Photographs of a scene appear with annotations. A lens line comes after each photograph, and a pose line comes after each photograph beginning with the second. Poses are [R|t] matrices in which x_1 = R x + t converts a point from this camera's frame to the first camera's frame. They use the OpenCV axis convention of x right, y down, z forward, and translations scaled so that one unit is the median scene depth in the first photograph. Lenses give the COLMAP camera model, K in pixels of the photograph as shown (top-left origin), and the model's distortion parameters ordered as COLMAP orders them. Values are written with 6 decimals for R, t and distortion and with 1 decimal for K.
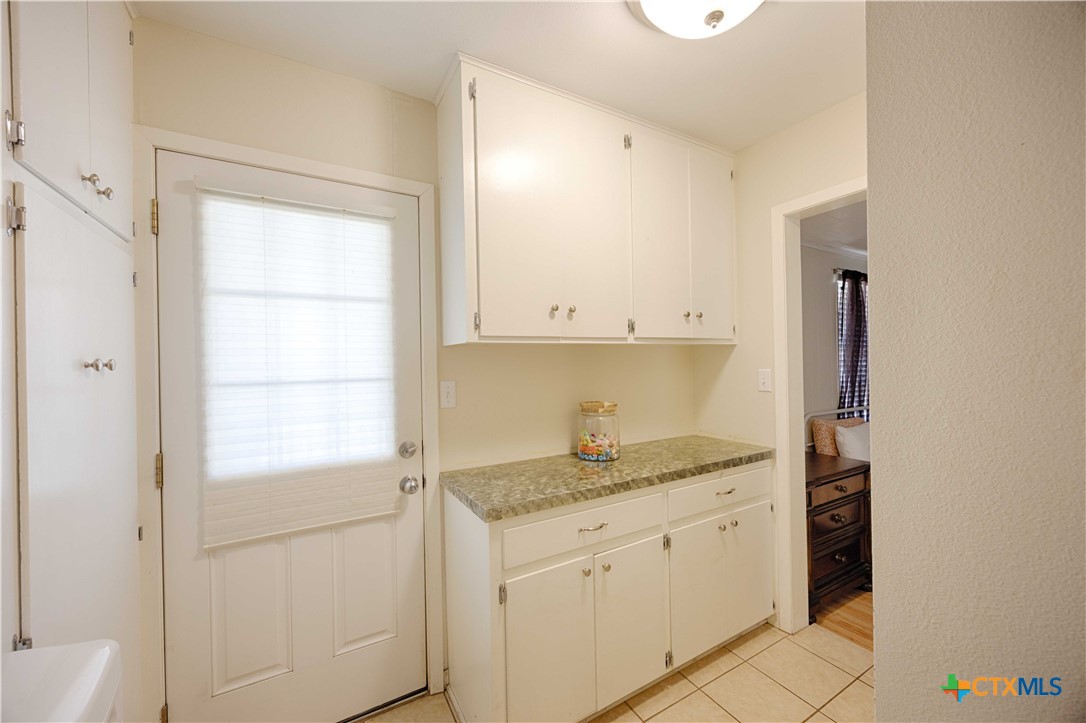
lens RADIAL K [[410.5, 0, 543.0], [0, 410.5, 361.5], [0, 0, 1]] dist [-0.000916, -0.000251]
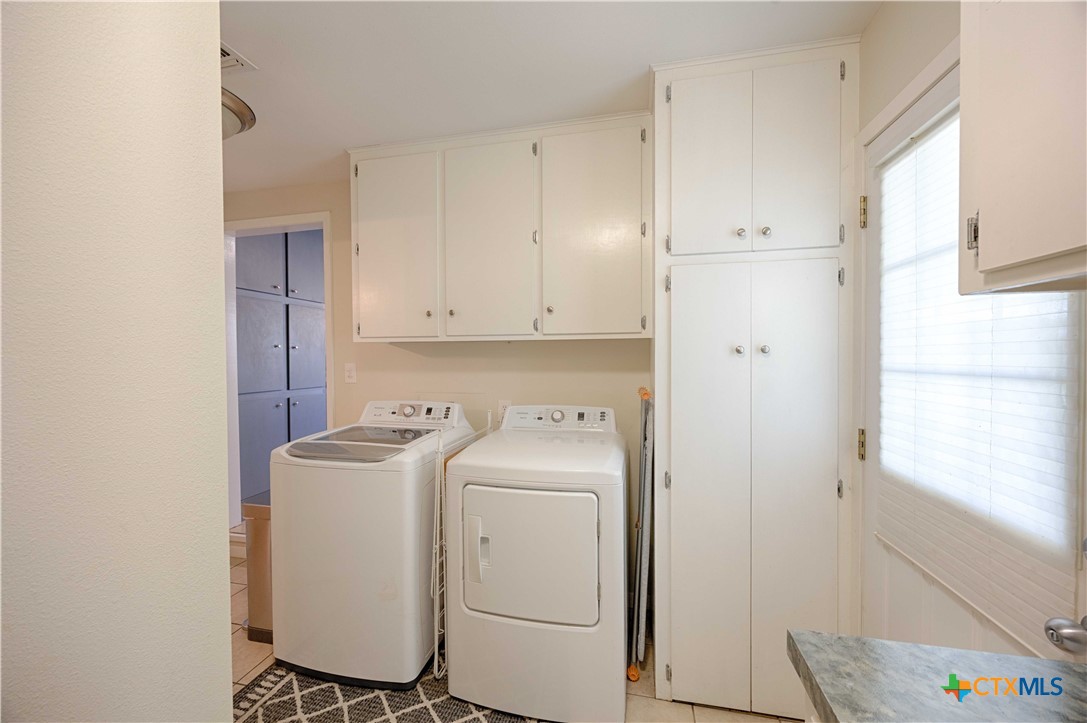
lens RADIAL K [[410.9, 0, 543.5], [0, 410.9, 361.5], [0, 0, 1]] dist [-0.000916, -0.000251]
pose [[-0.668287, 0.029848, -0.743304, 0.389219], [0.021369, 0.999553, 0.020926, 0.001876], [0.743596, -0.001899, -0.668626, 0.972336]]
